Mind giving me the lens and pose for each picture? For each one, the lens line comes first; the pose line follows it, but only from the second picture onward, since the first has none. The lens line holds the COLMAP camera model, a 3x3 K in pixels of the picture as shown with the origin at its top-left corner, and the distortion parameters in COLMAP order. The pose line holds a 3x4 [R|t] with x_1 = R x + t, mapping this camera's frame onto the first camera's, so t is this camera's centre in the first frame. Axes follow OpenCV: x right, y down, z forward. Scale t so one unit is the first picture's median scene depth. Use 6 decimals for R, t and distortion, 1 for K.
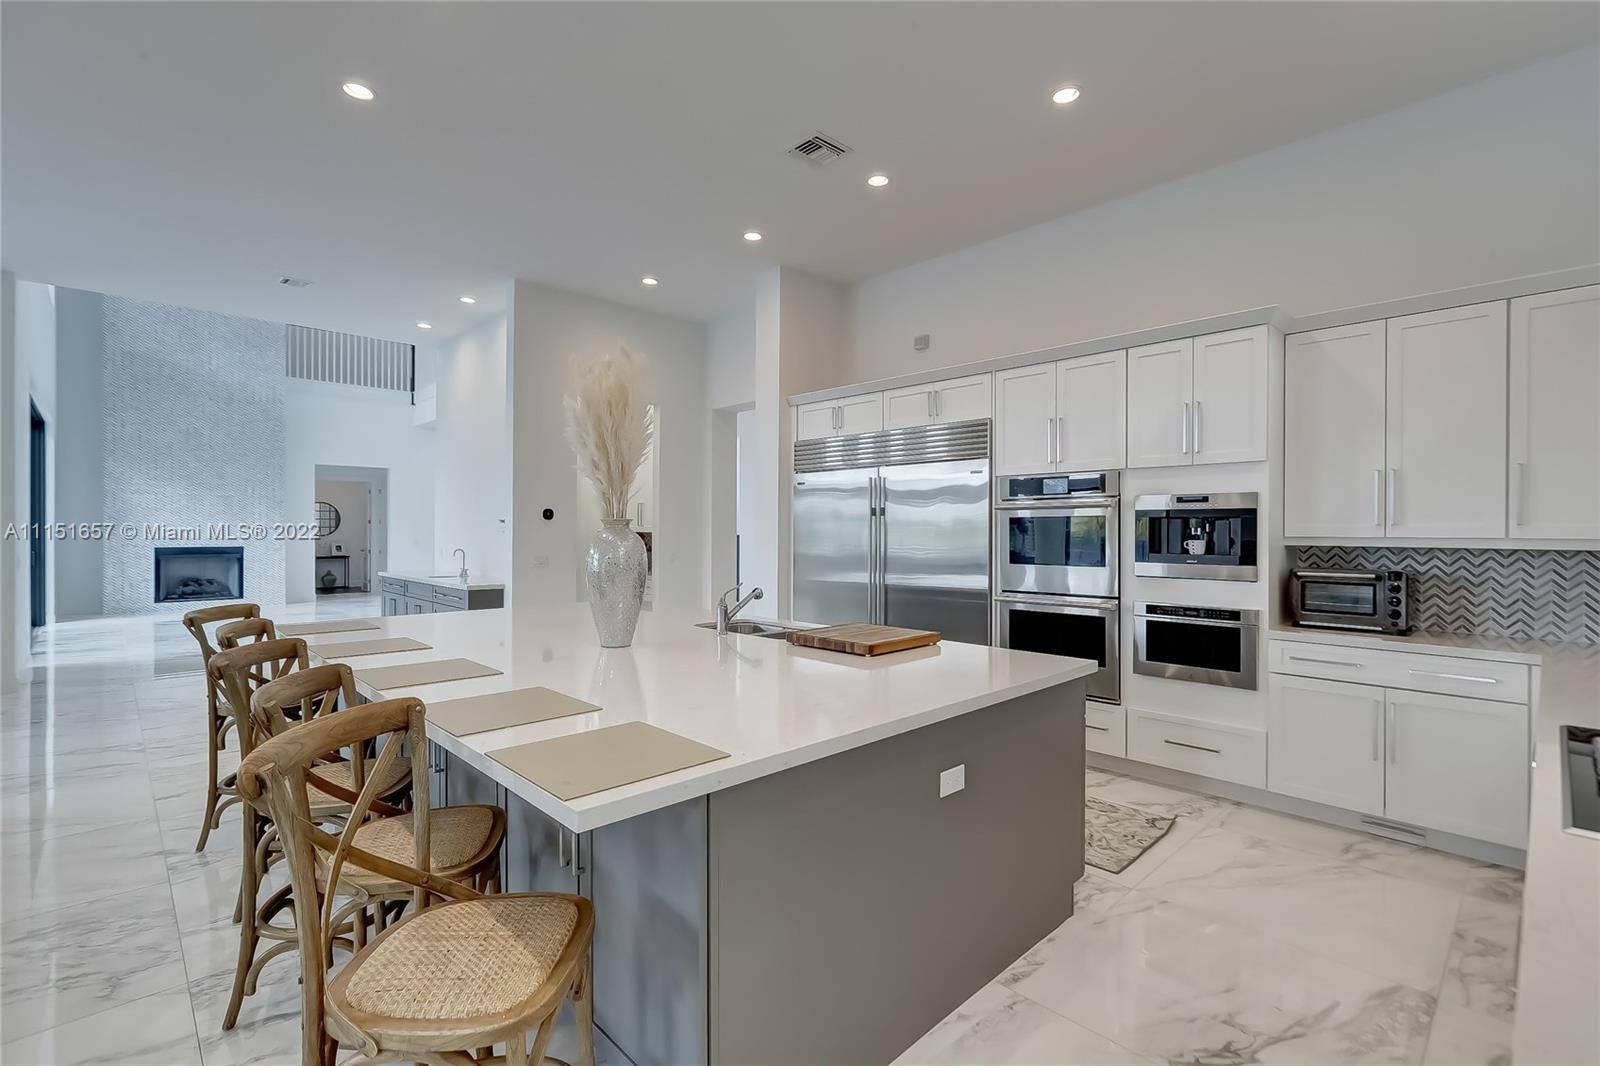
lens RADIAL K [[727.6, 0, 801.7], [0, 727.6, 528.2], [0, 0, 1]] dist [-0.001617, 0.004599]
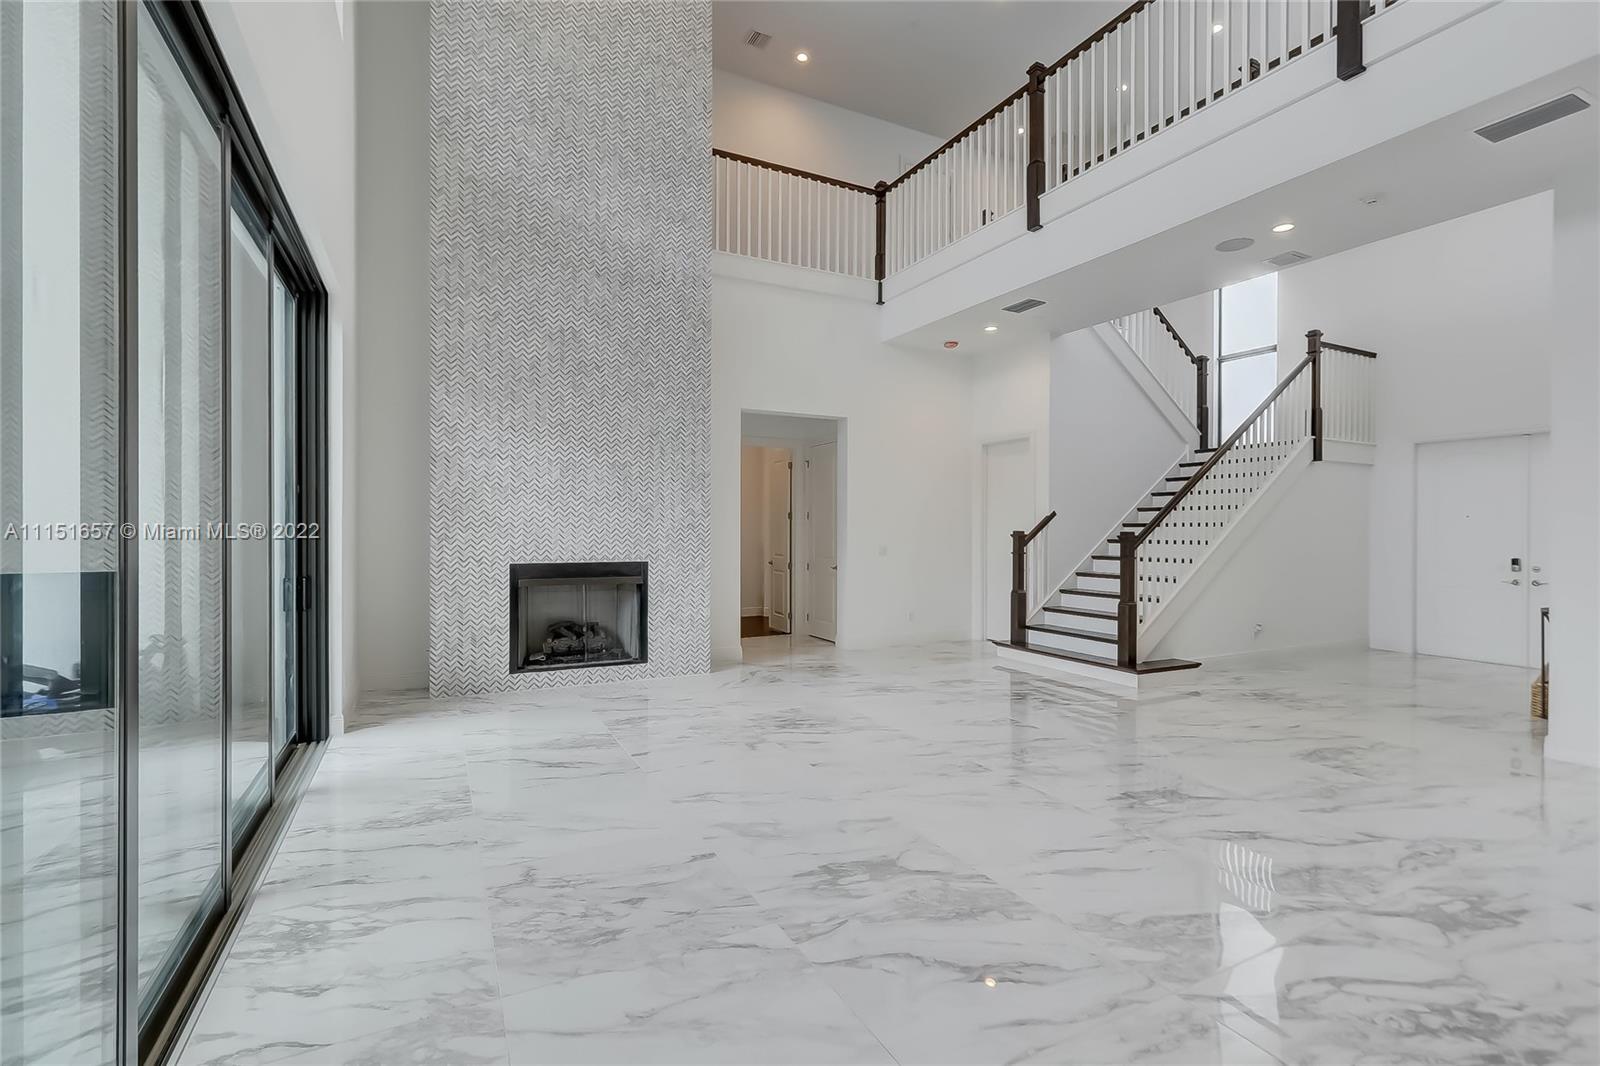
lens RADIAL K [[727.6, 0, 801.7], [0, 727.6, 528.2], [0, 0, 1]] dist [-0.001617, 0.004599]
pose [[0.957195, 0.001317, -0.289440, -1.209755], [-0.001130, 0.999999, 0.000811, 0.001483], [0.289441, -0.000449, 0.957196, 1.267796]]
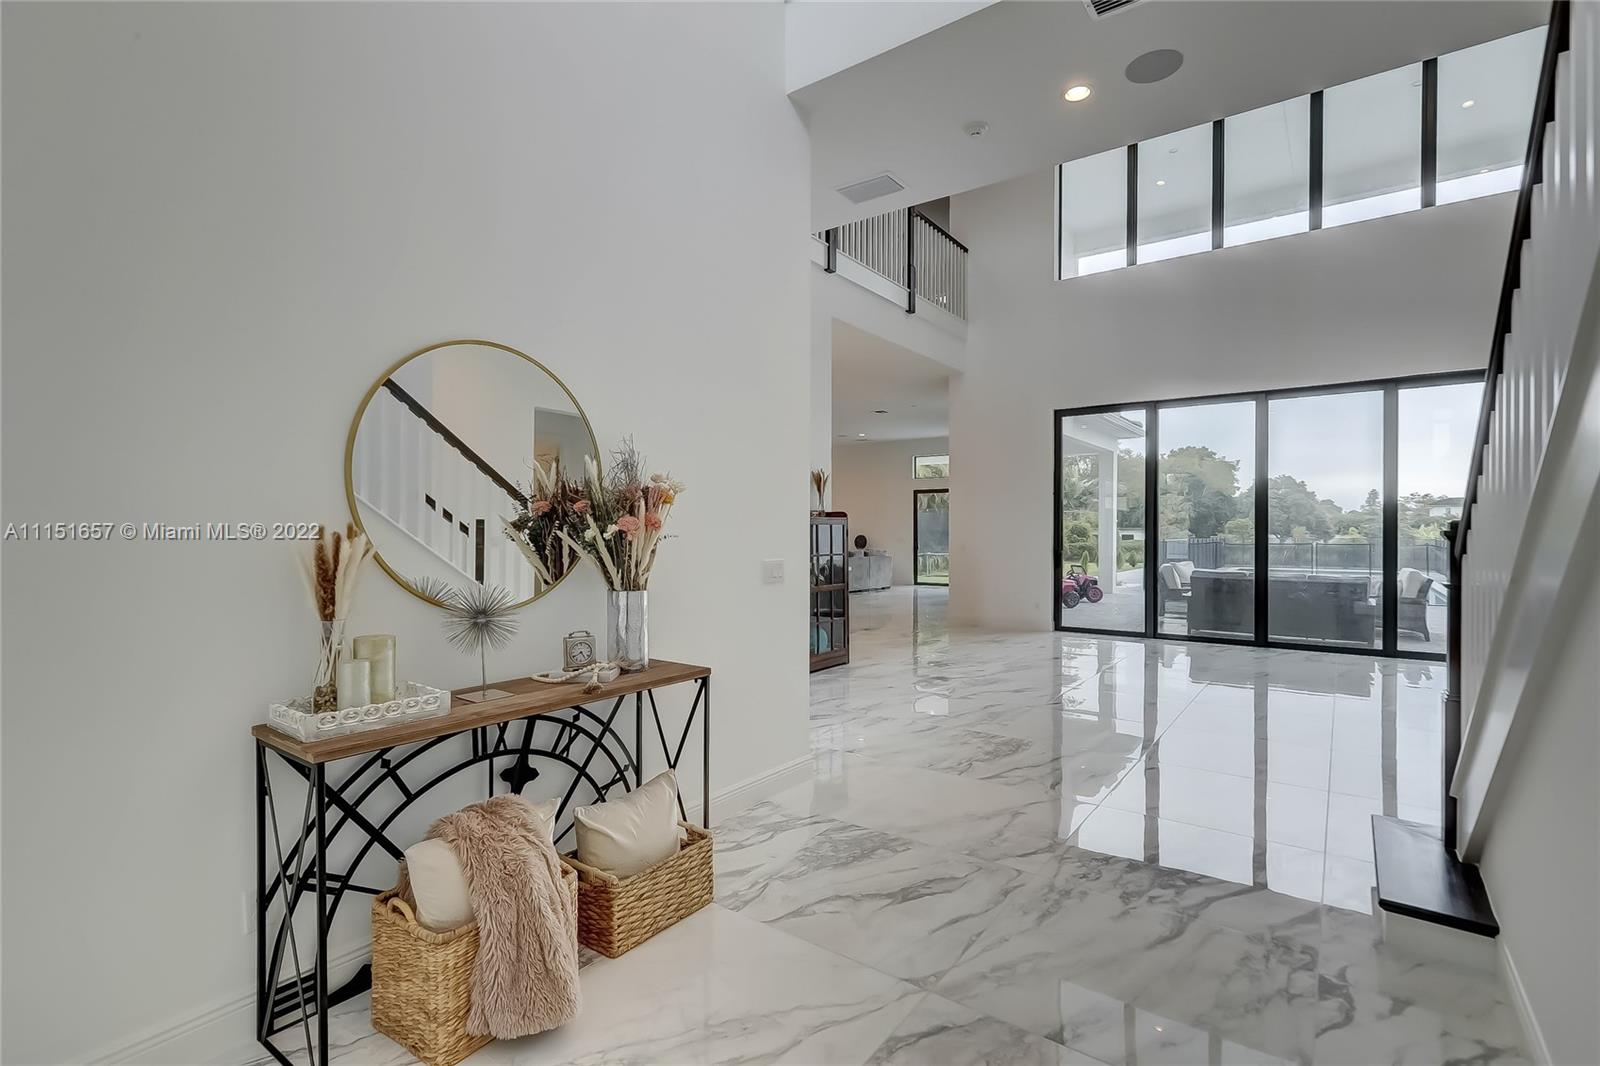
lens RADIAL K [[743.3, 0, 800.0], [0, 743.3, 533.0], [0, 0, 1]] dist [-0.001793, 0.000123]
pose [[-0.984346, -0.003965, -0.176204, -0.507531], [-0.004402, 0.999988, 0.002085, 0.017533], [0.176193, 0.002828, -0.984351, 2.996143]]
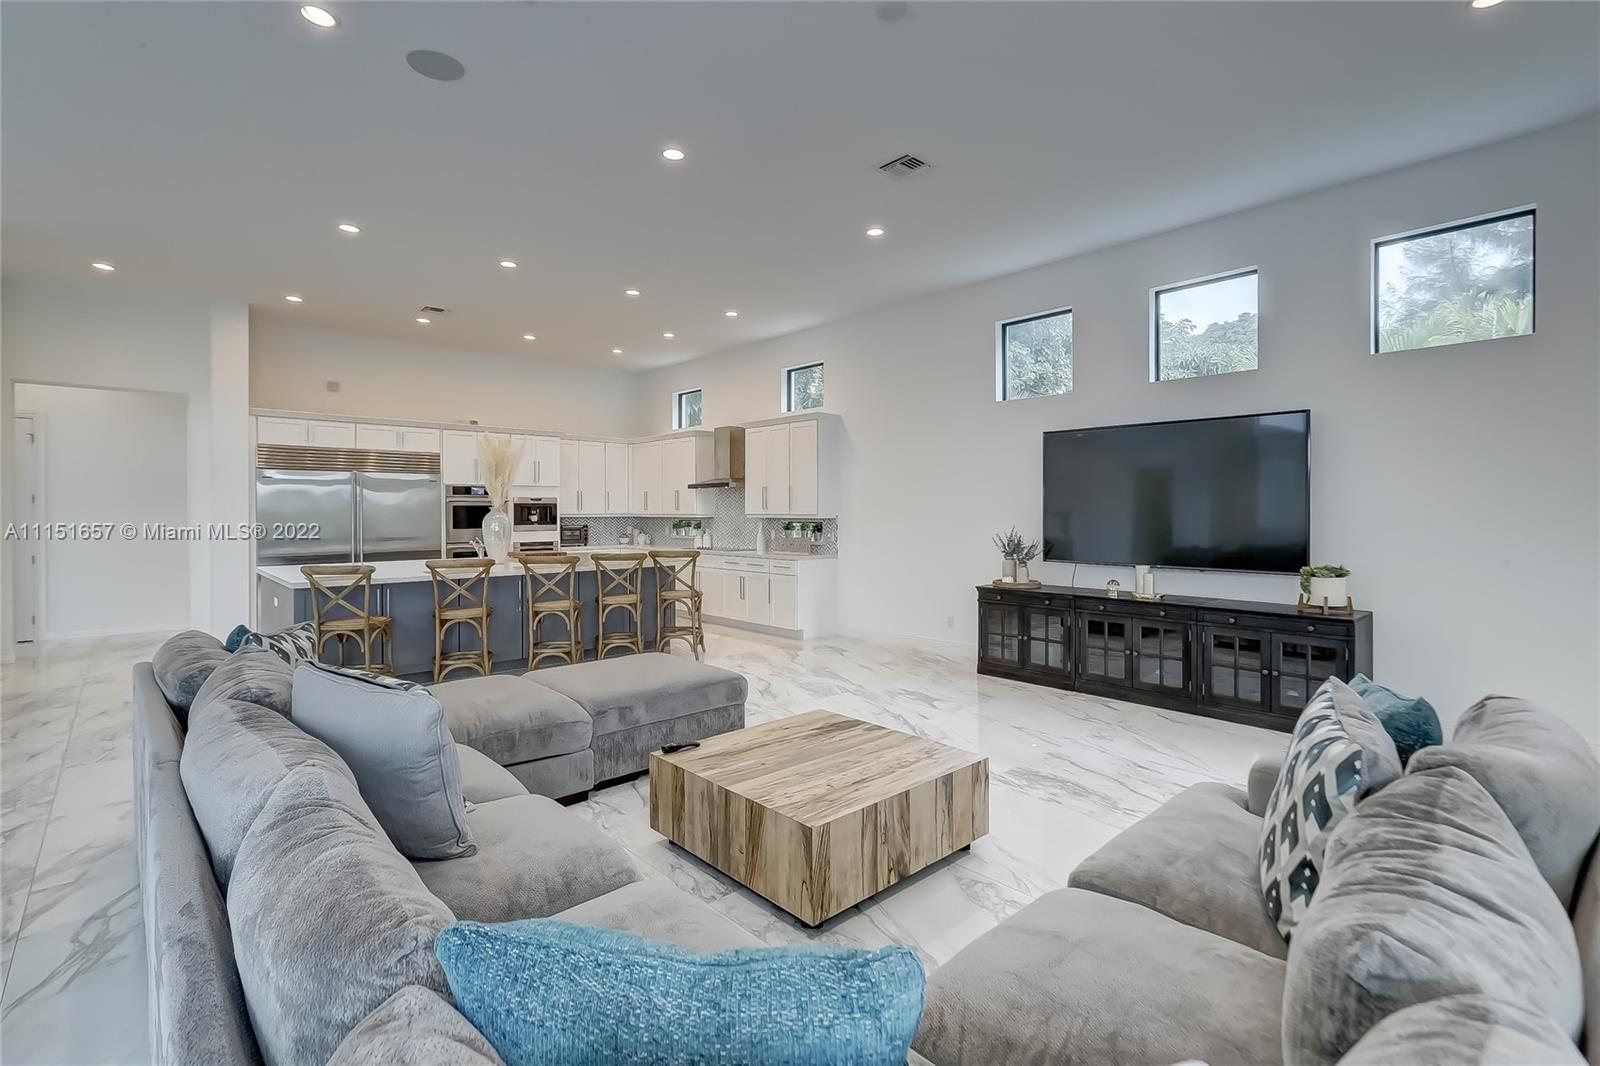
lens RADIAL K [[738.2, 0, 797.8], [0, 738.2, 514.1], [0, 0, 1]] dist [-0.000327, 0.000907]
pose [[0.024545, -0.005193, 0.999685, -1.405415], [0.002211, 0.999984, 0.005141, 0.000166], [-0.999696, 0.002084, 0.024556, 0.017204]]
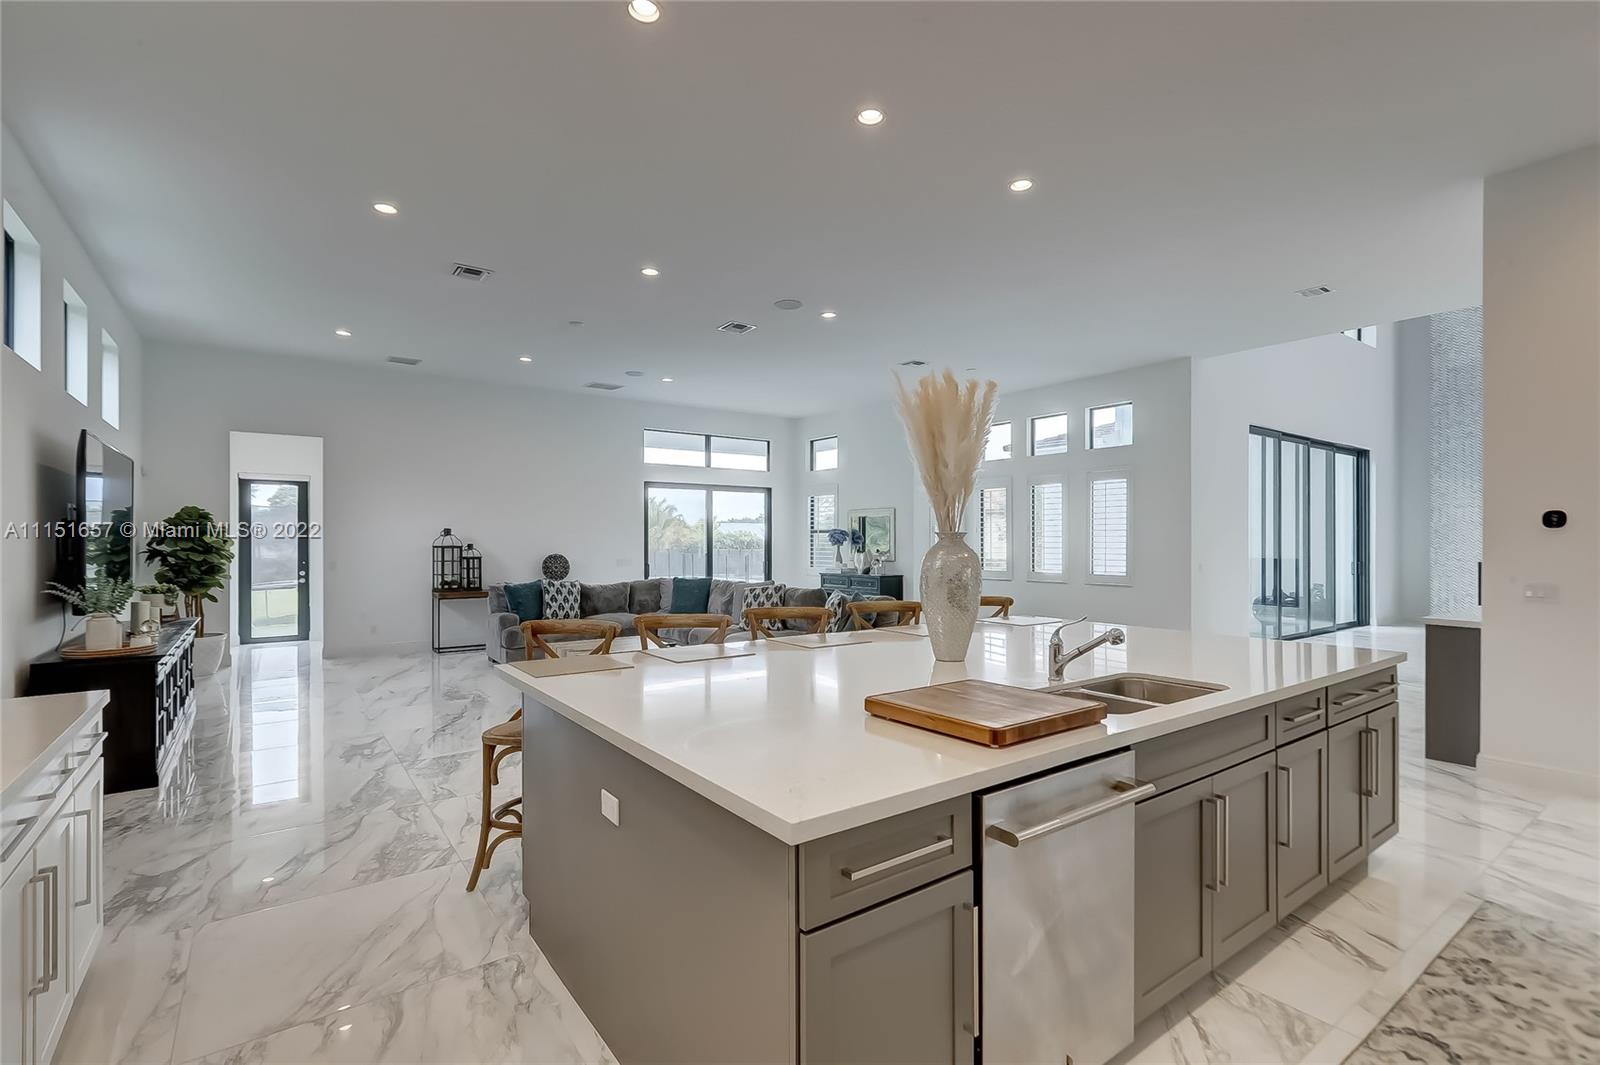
lens RADIAL K [[733.2, 0, 808.8], [0, 733.2, 540.7], [0, 0, 1]] dist [0.001024, 0.000708]
pose [[-0.127903, -0.002988, -0.991782, 0.433665], [0.000154, 0.999995, -0.003033, 0.001339], [0.991787, -0.000541, -0.127902, 0.530736]]
